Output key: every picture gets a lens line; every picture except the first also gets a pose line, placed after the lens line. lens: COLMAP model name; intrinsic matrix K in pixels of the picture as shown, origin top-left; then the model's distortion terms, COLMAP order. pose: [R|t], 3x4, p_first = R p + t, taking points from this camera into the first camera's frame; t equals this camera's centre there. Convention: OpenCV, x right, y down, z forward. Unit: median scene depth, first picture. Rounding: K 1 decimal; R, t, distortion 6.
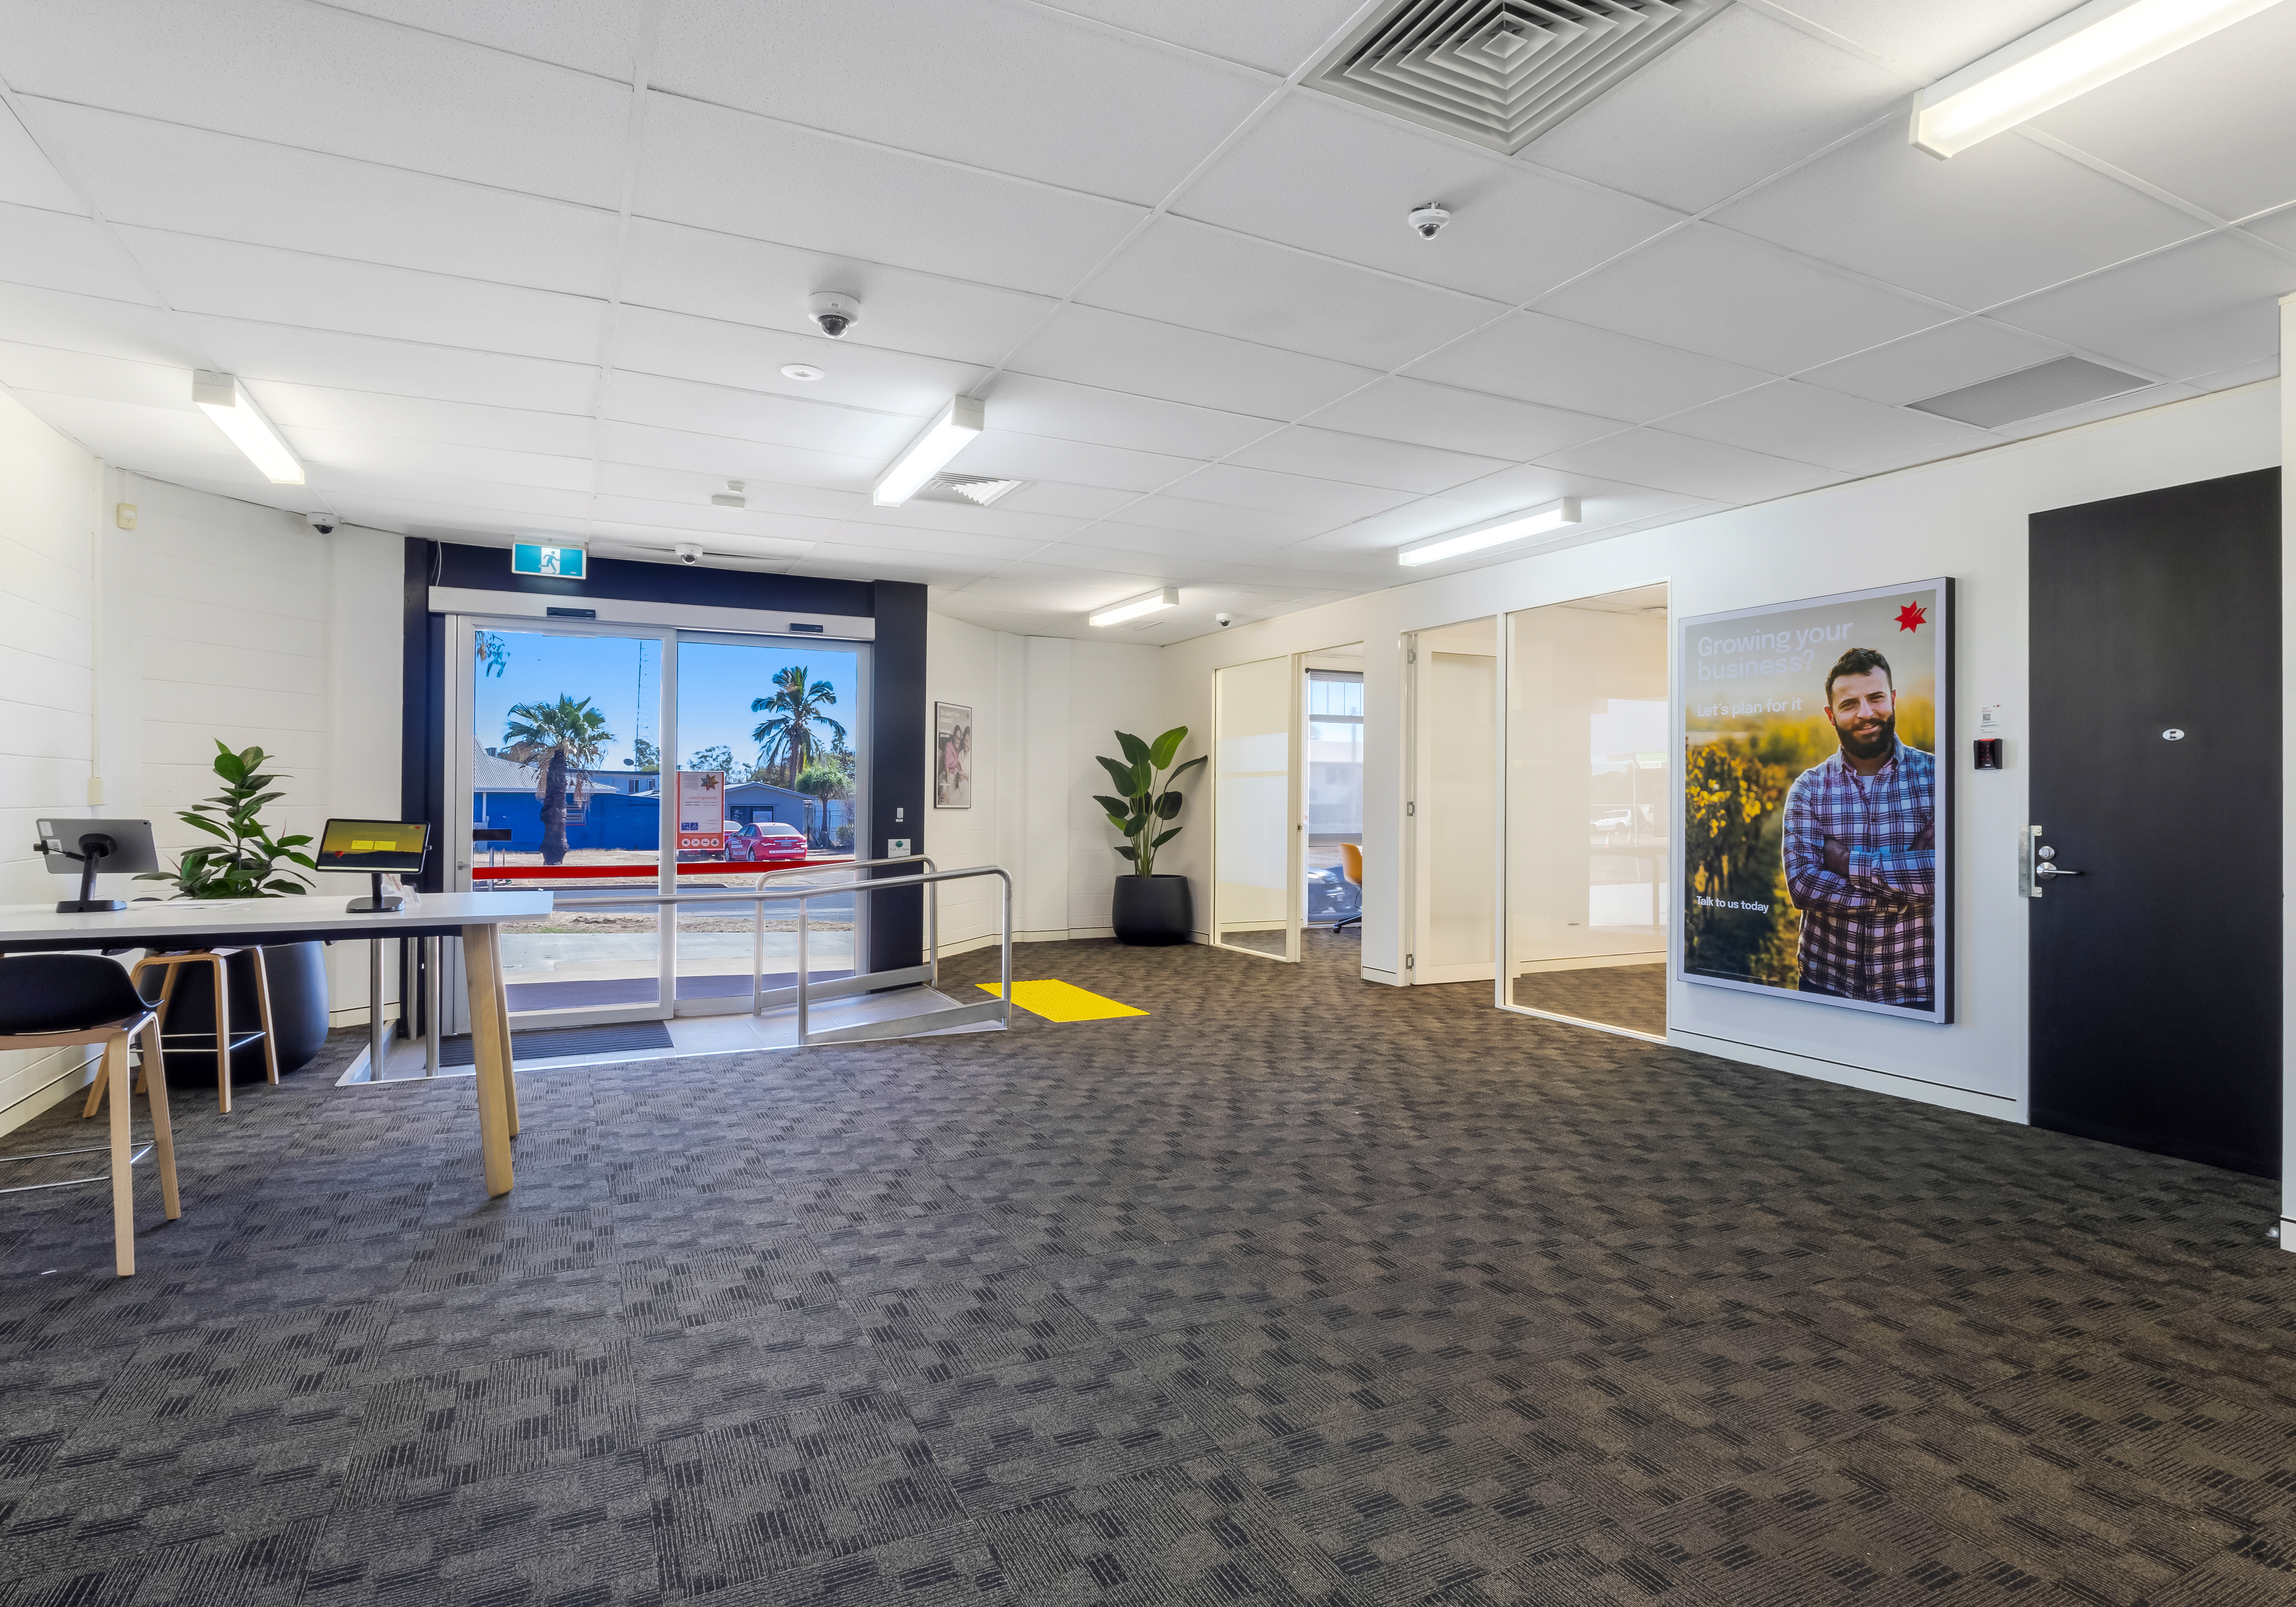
lens RADIAL K [[1163.0, 0, 1146.6], [0, 1163.0, 805.3], [0, 0, 1]] dist [-0.003085, -0.000007]
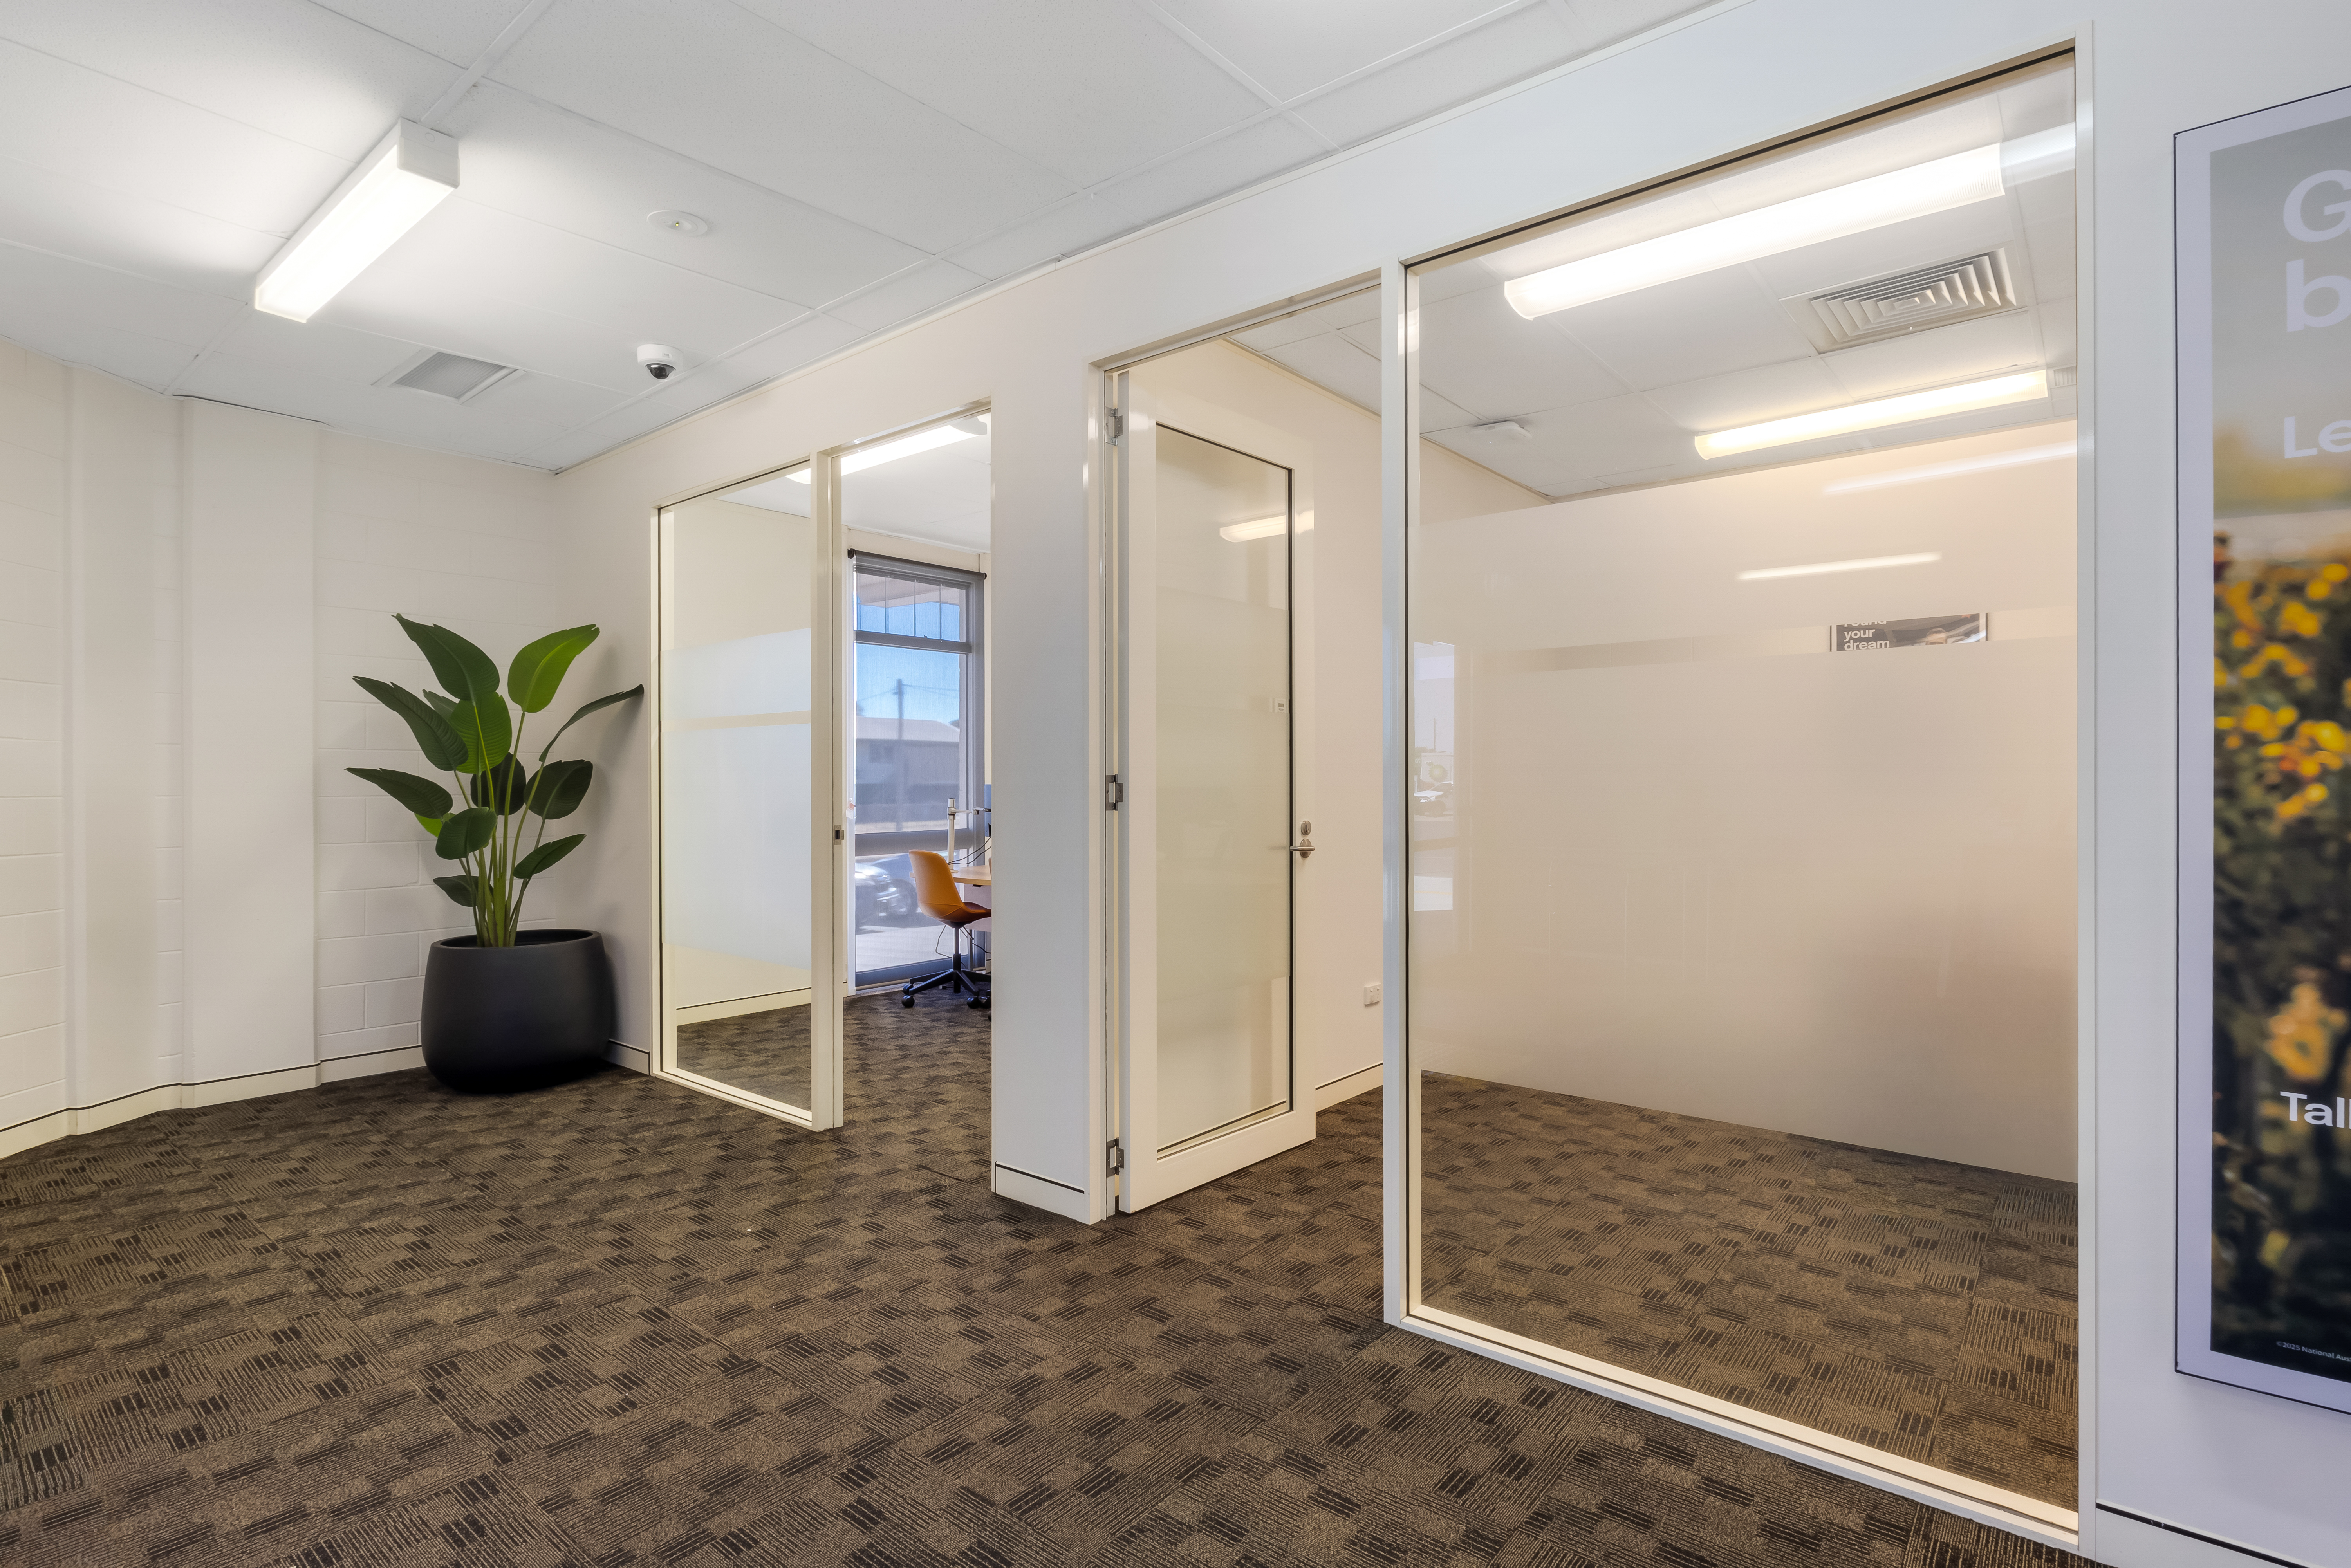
lens RADIAL K [[1139.2, 0, 1175.8], [0, 1139.2, 781.3], [0, 0, 1]] dist [-0.006491, -0.000403]
pose [[0.914316, -0.007692, 0.404929, 0.063210], [0.008784, 0.999961, -0.000838, 0.000024], [-0.404907, 0.004323, 0.914348, 0.475042]]
